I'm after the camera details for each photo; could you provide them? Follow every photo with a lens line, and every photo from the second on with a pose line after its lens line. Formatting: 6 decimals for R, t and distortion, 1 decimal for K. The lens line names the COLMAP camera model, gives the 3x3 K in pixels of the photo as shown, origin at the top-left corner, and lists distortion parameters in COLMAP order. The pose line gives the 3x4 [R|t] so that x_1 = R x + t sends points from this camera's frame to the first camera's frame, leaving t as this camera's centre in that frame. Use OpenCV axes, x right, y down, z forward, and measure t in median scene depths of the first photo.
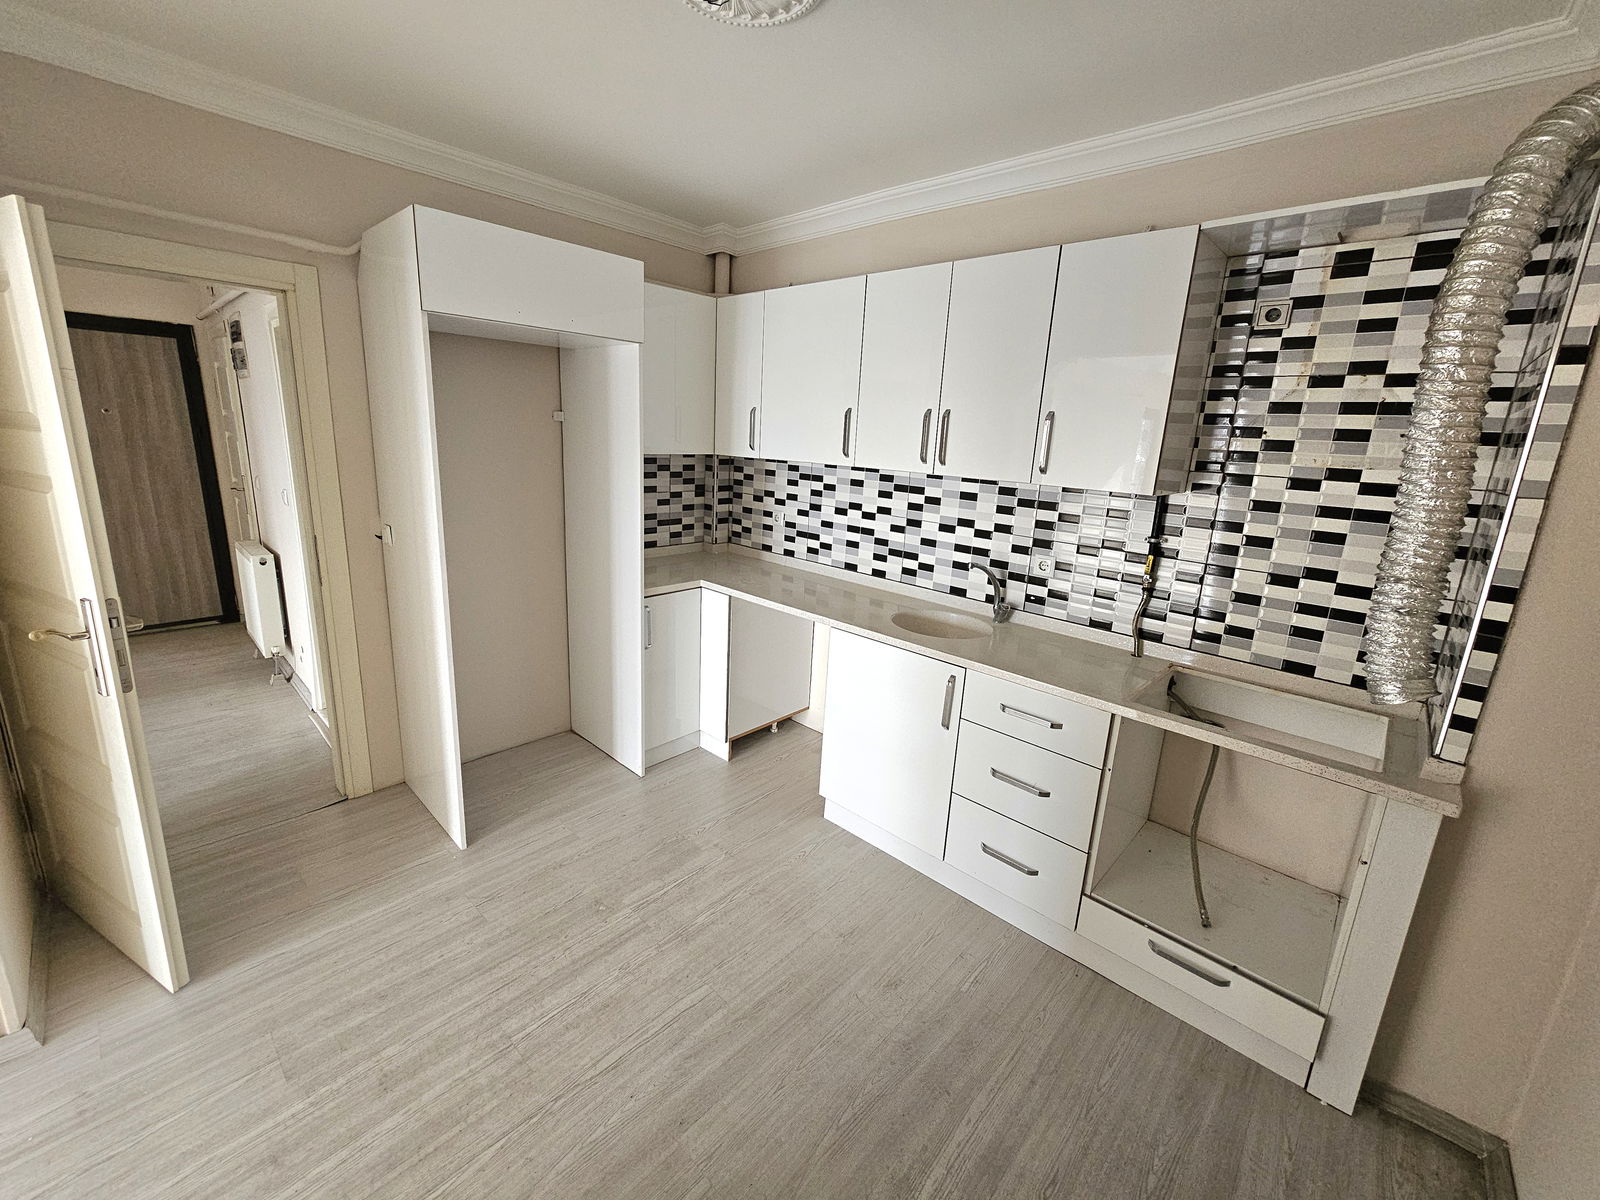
lens RADIAL K [[651.2, 0, 796.7], [0, 651.2, 582.2], [0, 0, 1]] dist [-0.000284, 0.000193]
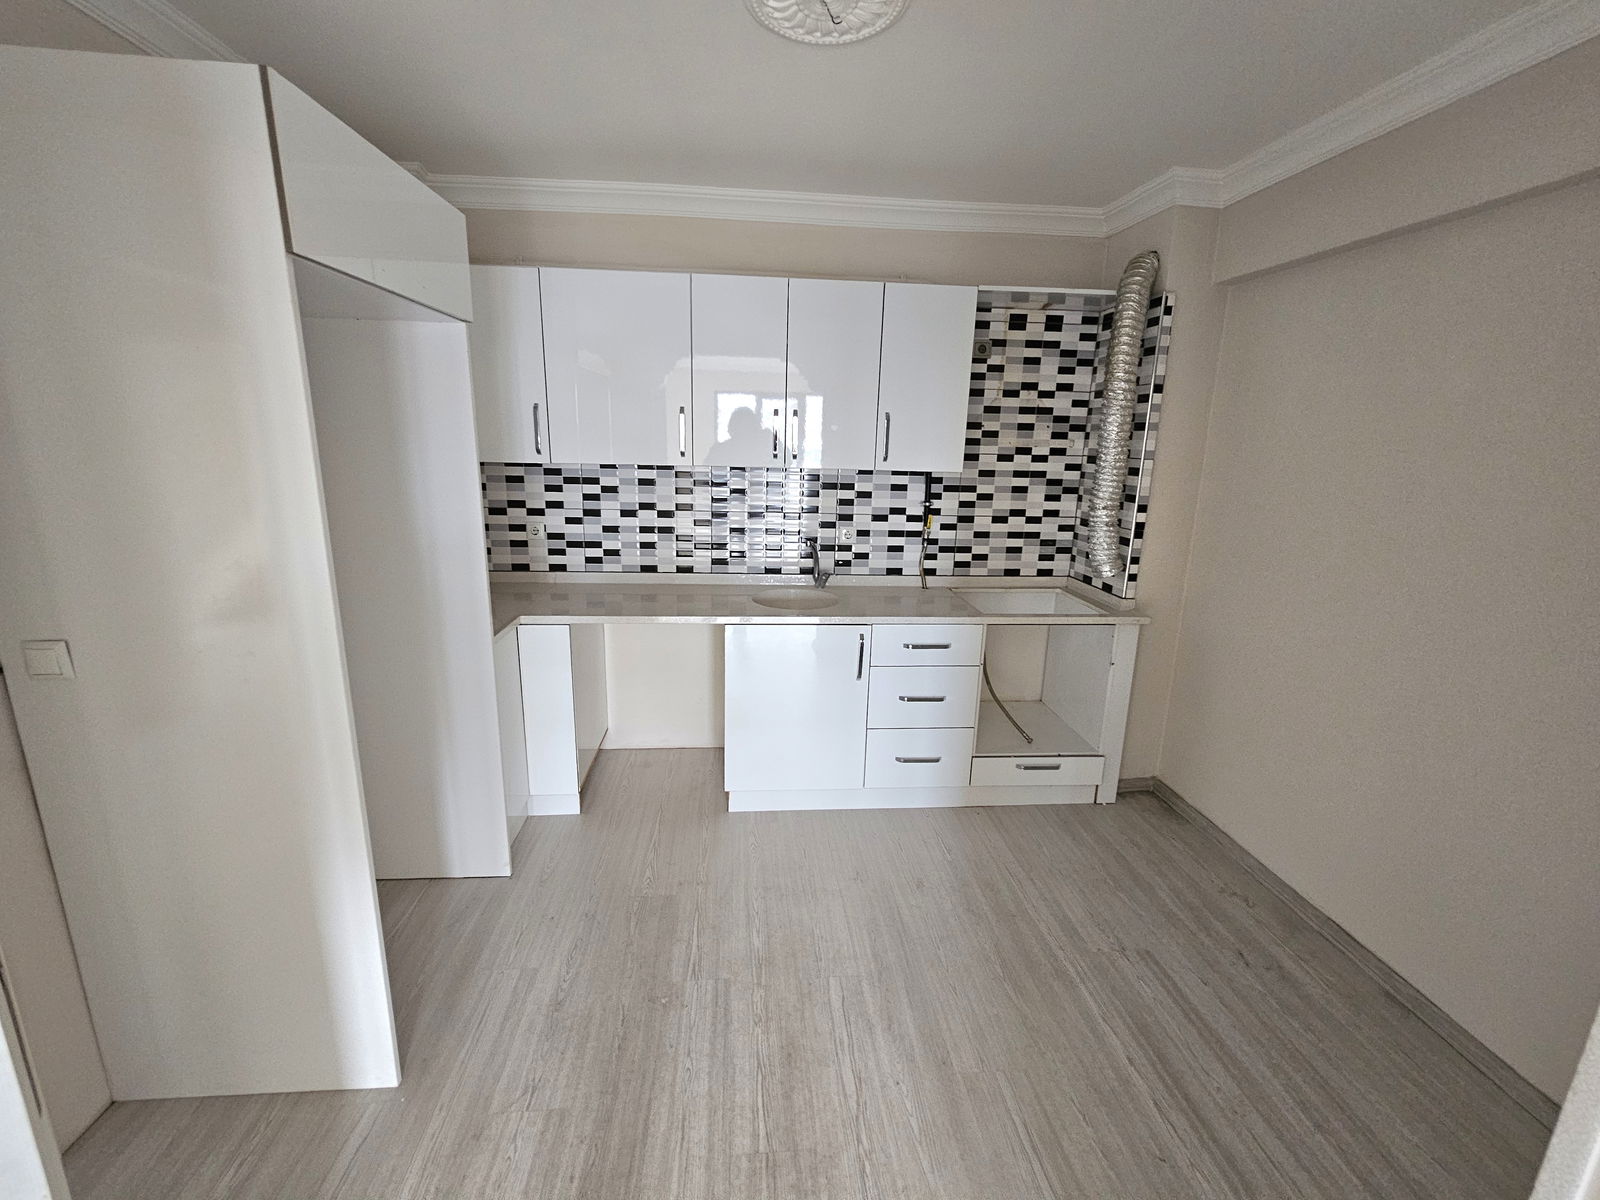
lens RADIAL K [[651.2, 0, 796.7], [0, 651.2, 582.2], [0, 0, 1]] dist [-0.000284, 0.000193]
pose [[0.673175, -0.196920, 0.712781, -0.668710], [0.176095, 0.978851, 0.104117, -0.095152], [-0.718210, 0.055428, 0.693615, 0.243865]]
